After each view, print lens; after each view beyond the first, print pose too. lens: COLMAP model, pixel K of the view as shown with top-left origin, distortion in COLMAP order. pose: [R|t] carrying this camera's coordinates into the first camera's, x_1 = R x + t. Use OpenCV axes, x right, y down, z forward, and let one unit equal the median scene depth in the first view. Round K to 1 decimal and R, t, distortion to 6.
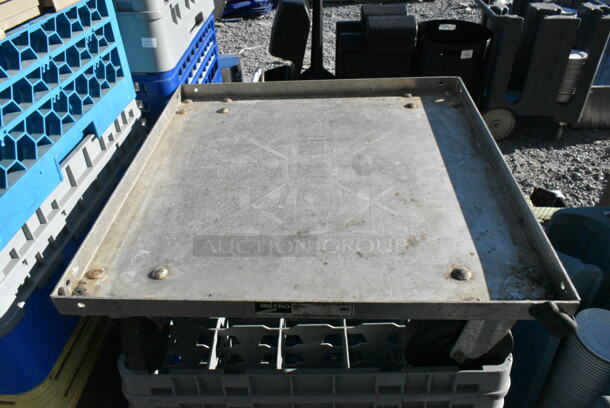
lens RADIAL K [[457.1, 0, 305.0], [0, 457.1, 204.0], [0, 0, 1]] dist [-0.004066, -0.001583]
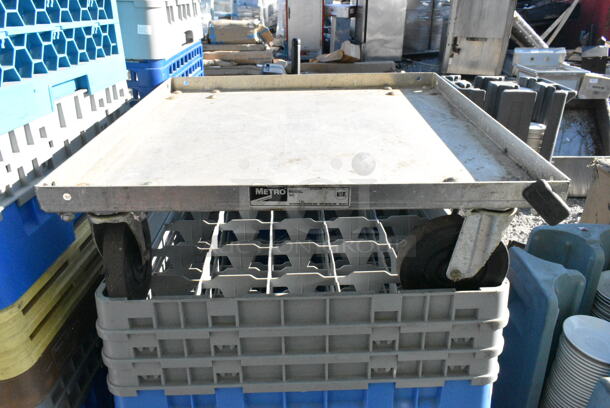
lens RADIAL K [[461.3, 0, 305.0], [0, 461.3, 204.0], [0, 0, 1]] dist [-0.004761, 0.000217]
pose [[0.998390, 0.009256, 0.055955, -0.032991], [0.001950, 0.980407, -0.196971, 0.310976], [-0.056682, 0.196763, 0.978811, 0.020489]]
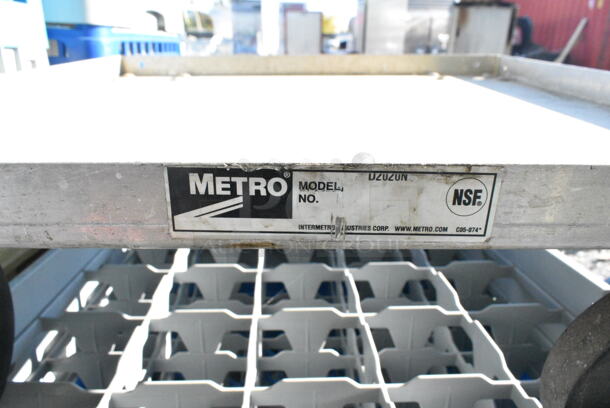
lens RADIAL K [[453.8, 0, 305.0], [0, 453.8, 204.0], [0, 0, 1]] dist [-0.003590, -0.001555]
pose [[0.997626, 0.027474, 0.063144, -0.028317], [-0.008374, 0.958561, -0.284764, 0.223369], [-0.068351, 0.283560, 0.956516, 0.499364]]
